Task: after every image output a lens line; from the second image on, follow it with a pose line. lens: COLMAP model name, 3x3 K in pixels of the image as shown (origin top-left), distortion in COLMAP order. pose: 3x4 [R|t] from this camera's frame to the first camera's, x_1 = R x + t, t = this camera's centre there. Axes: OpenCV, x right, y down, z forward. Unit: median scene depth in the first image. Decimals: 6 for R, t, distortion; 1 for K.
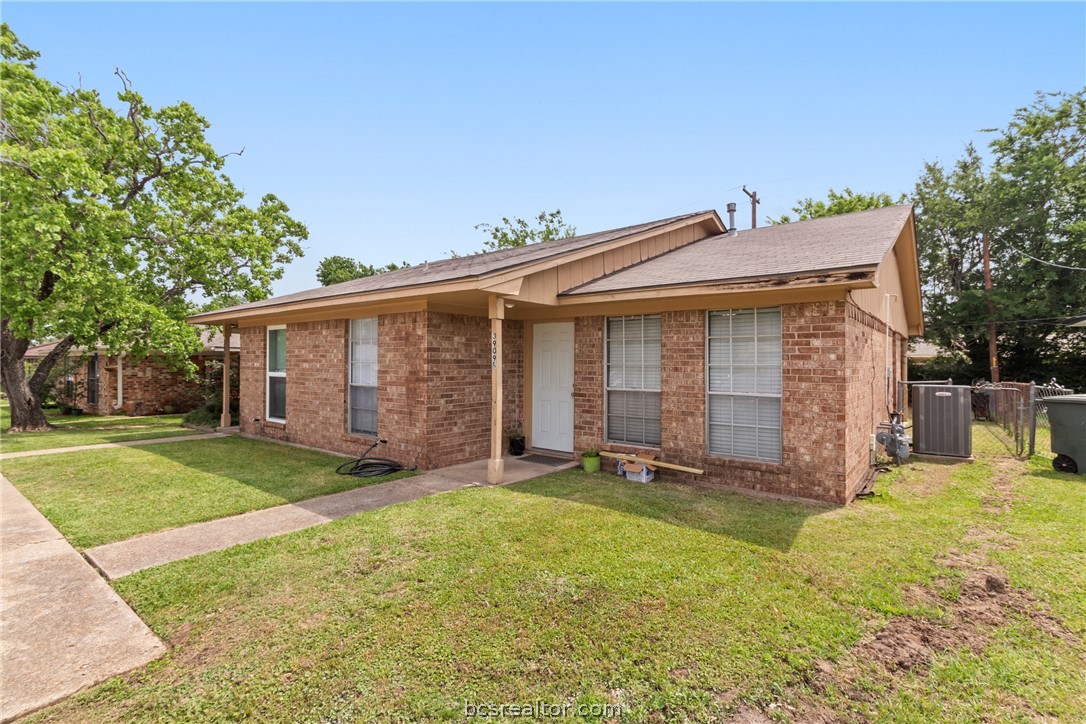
lens RADIAL K [[500.6, 0, 543.9], [0, 500.6, 364.8], [0, 0, 1]] dist [0.003764, 0.000336]
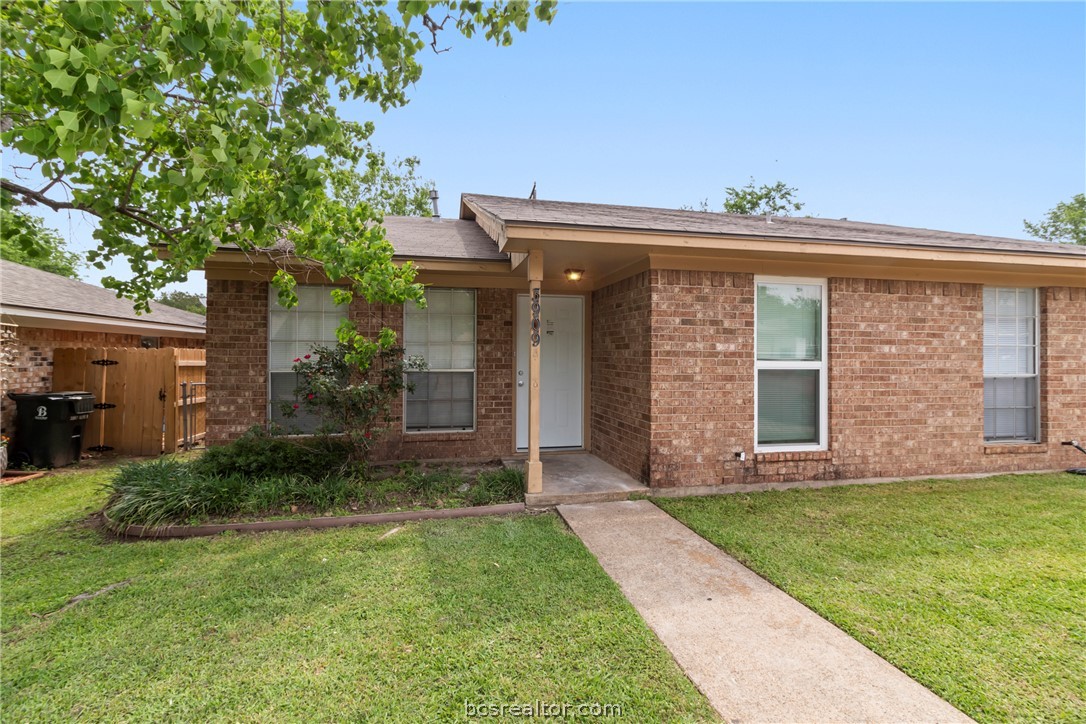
lens RADIAL K [[500.6, 0, 543.0], [0, 500.6, 354.0], [0, 0, 1]] dist [0.003764, 0.000336]
pose [[0.648963, -0.006180, 0.760795, -1.289065], [-0.003697, 0.999930, 0.011277, 0.001687], [-0.760811, -0.010131, 0.648894, 0.966294]]
